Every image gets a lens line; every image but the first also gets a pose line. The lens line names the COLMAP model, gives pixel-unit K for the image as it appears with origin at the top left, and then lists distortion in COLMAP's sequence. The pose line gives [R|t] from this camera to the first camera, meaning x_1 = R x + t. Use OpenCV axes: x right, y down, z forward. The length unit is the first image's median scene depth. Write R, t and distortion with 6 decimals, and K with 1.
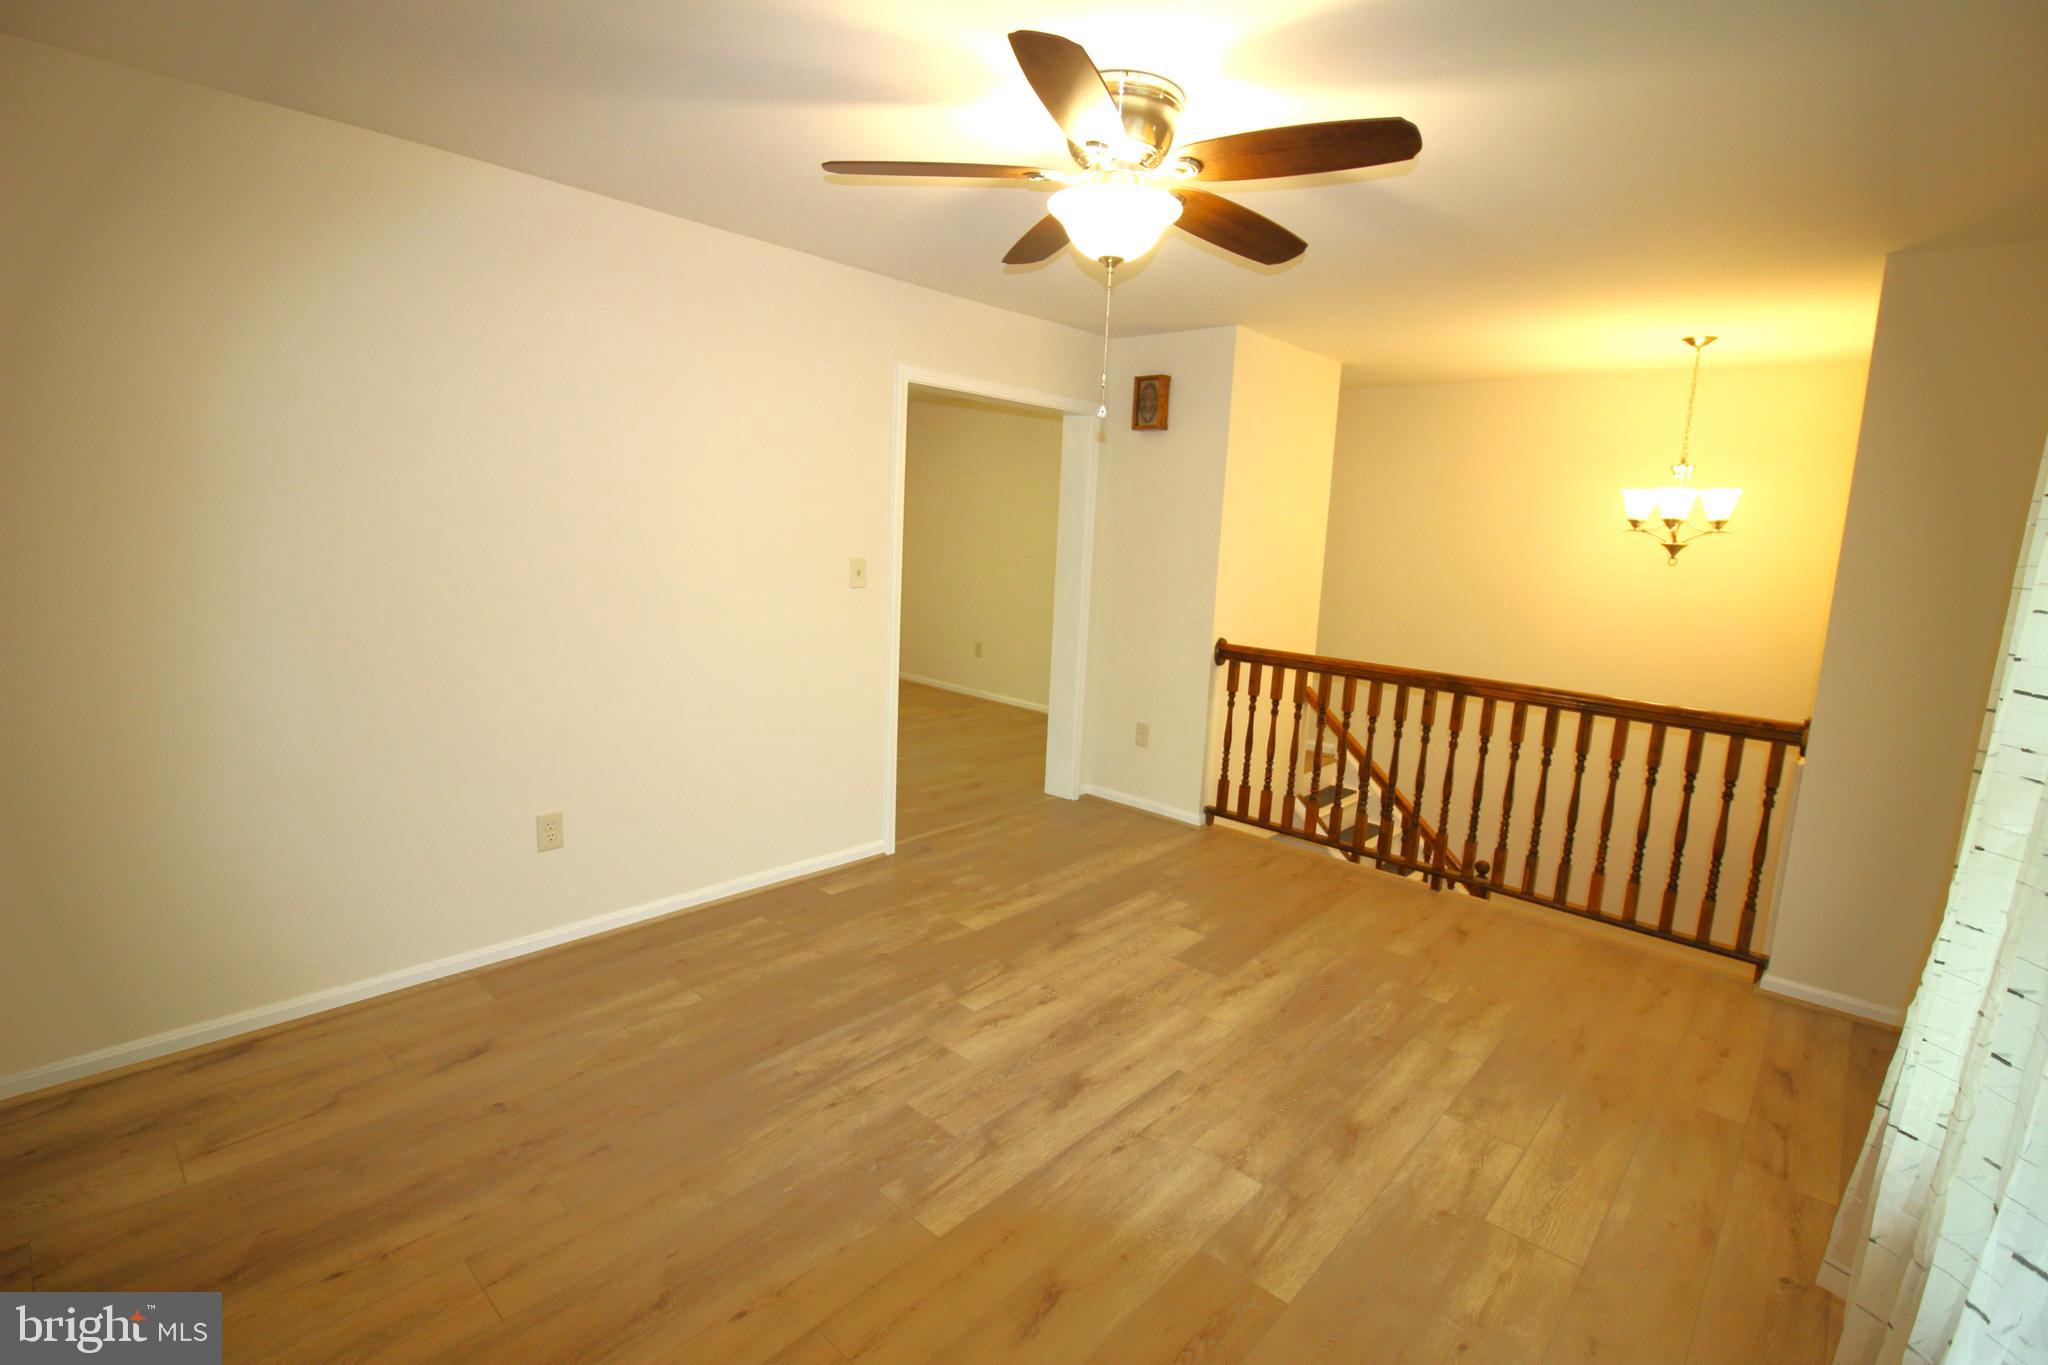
lens RADIAL K [[937.7, 0, 1041.5], [0, 937.7, 672.2], [0, 0, 1]] dist [-0.005983, -0.002069]
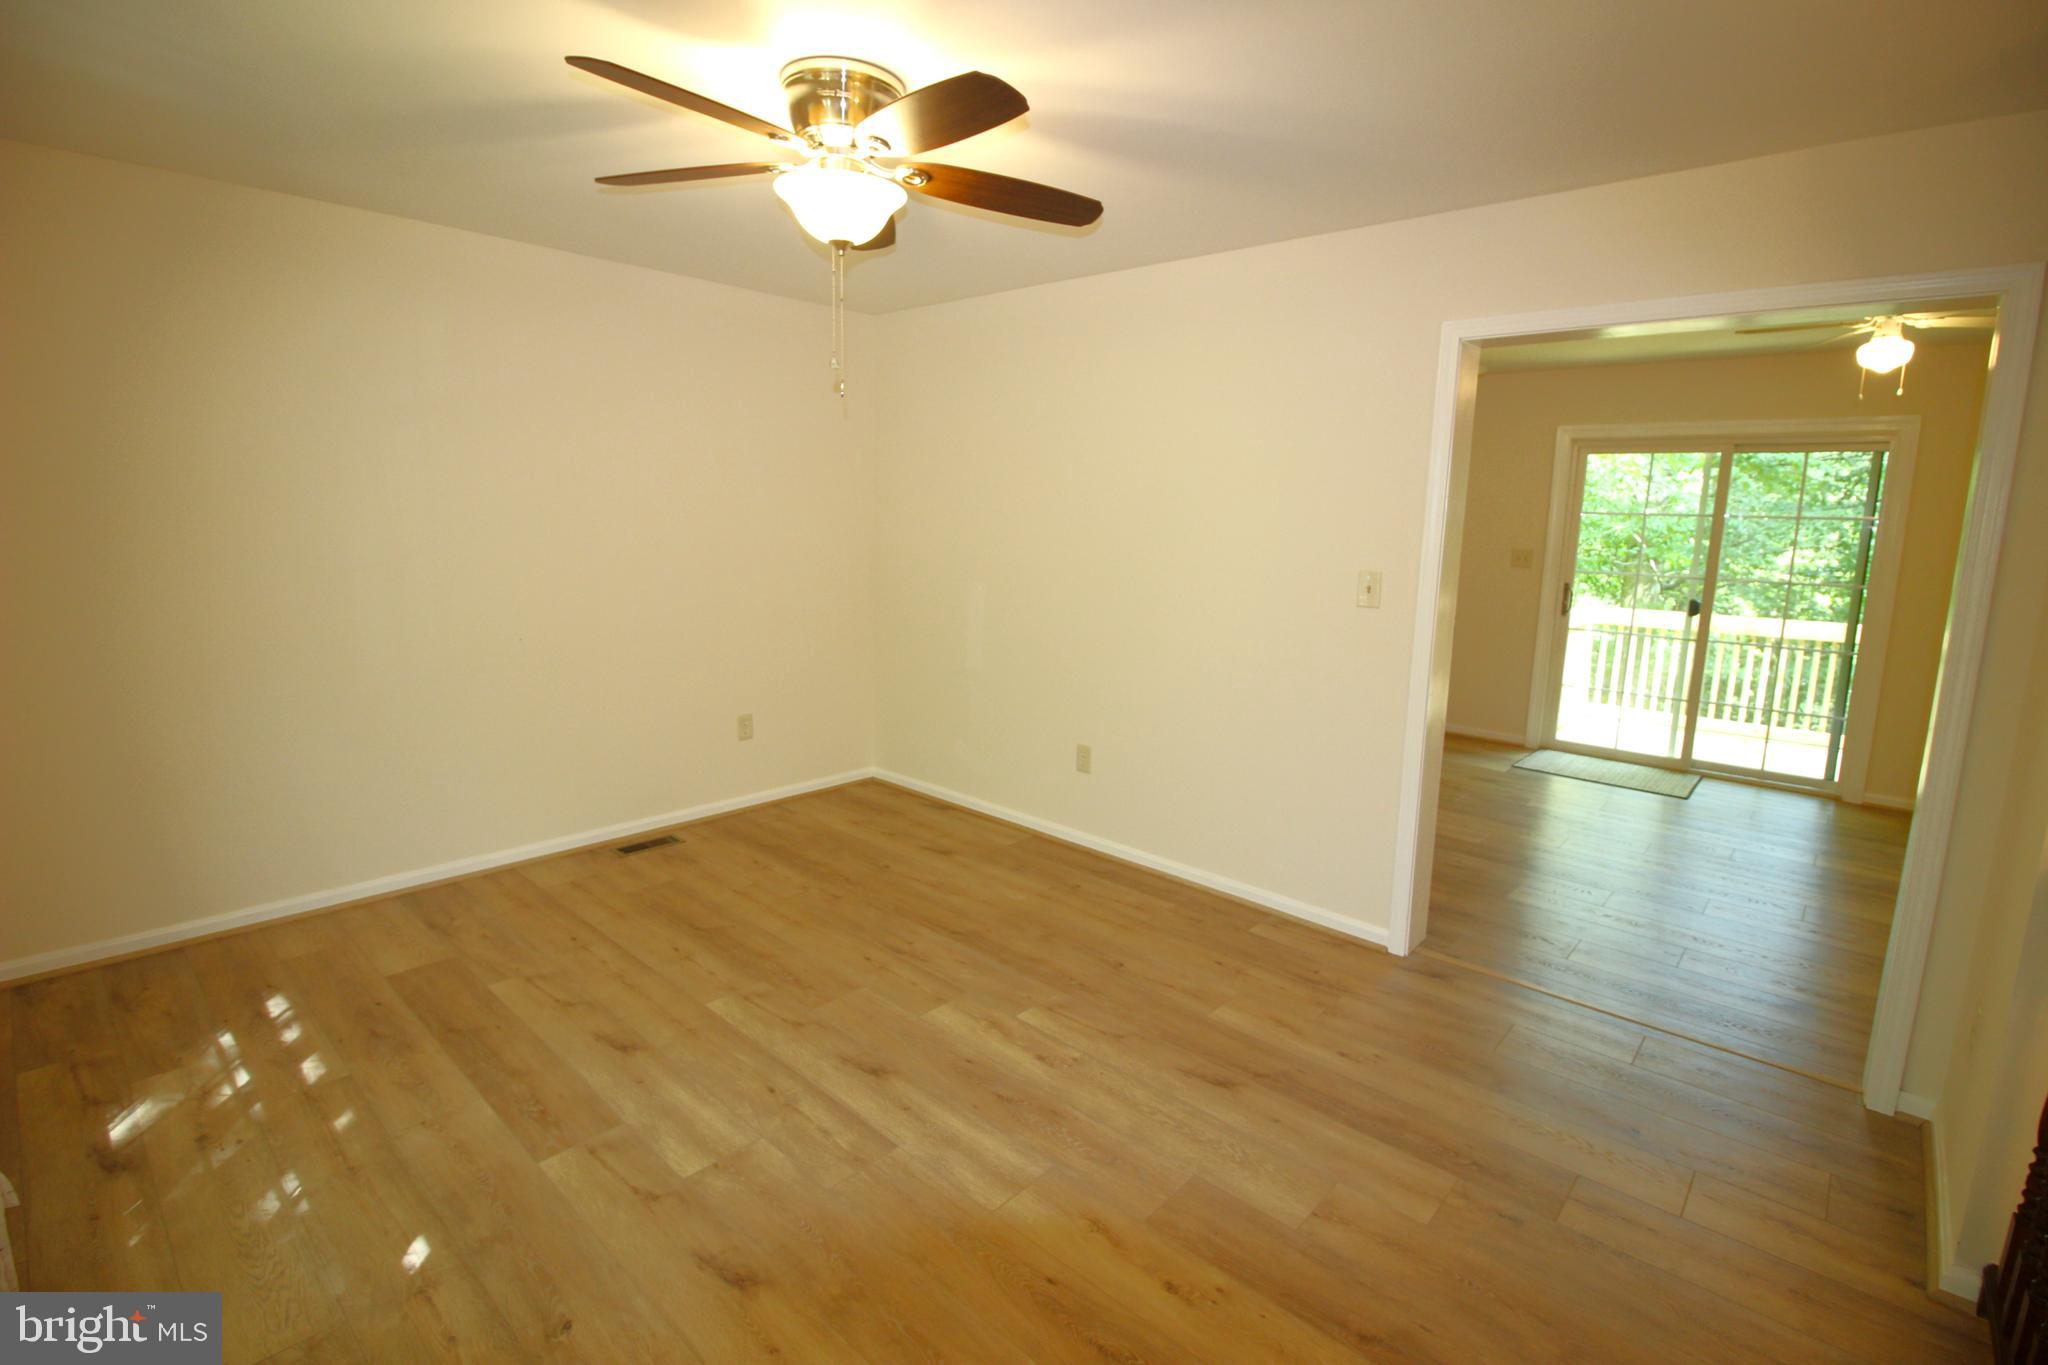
lens RADIAL K [[937.7, 0, 1040.7], [0, 937.7, 682.6], [0, 0, 1]] dist [-0.005983, -0.002069]
pose [[0.004566, 0.135644, -0.990747, 0.736822], [-0.184777, 0.973811, 0.132474, -0.095918], [0.982770, 0.182463, 0.029510, 0.811241]]
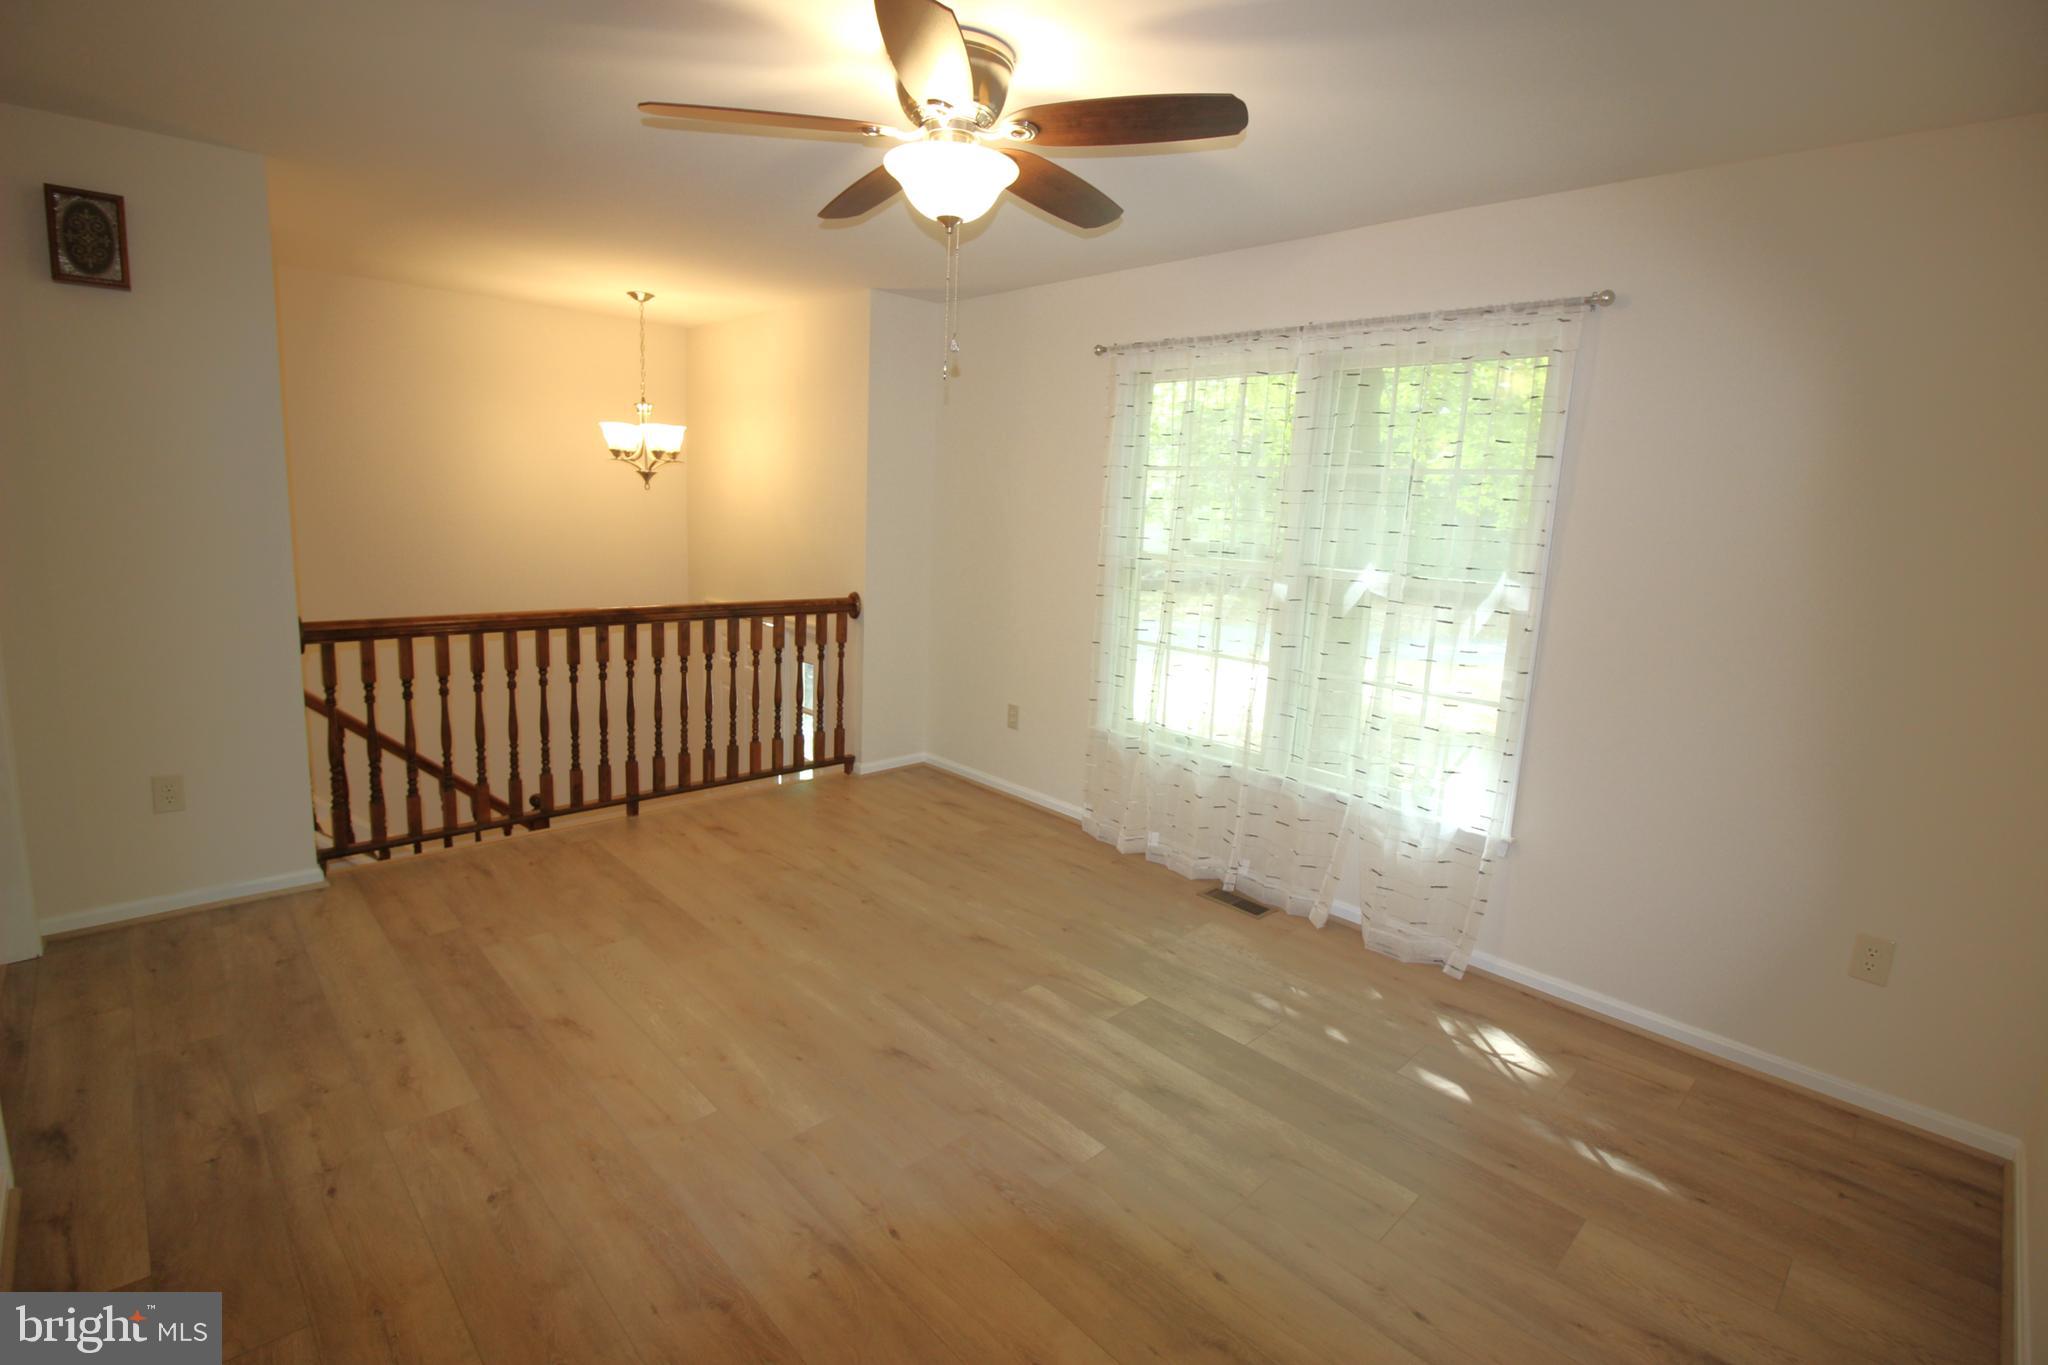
lens RADIAL K [[937.7, 0, 1026.4], [0, 937.7, 671.4], [0, 0, 1]] dist [-0.005983, -0.002069]
pose [[0.078332, -0.224659, 0.971284, -0.633840], [0.114145, 0.969892, 0.215131, -0.116912], [-0.990371, 0.094015, 0.101618, 0.547353]]
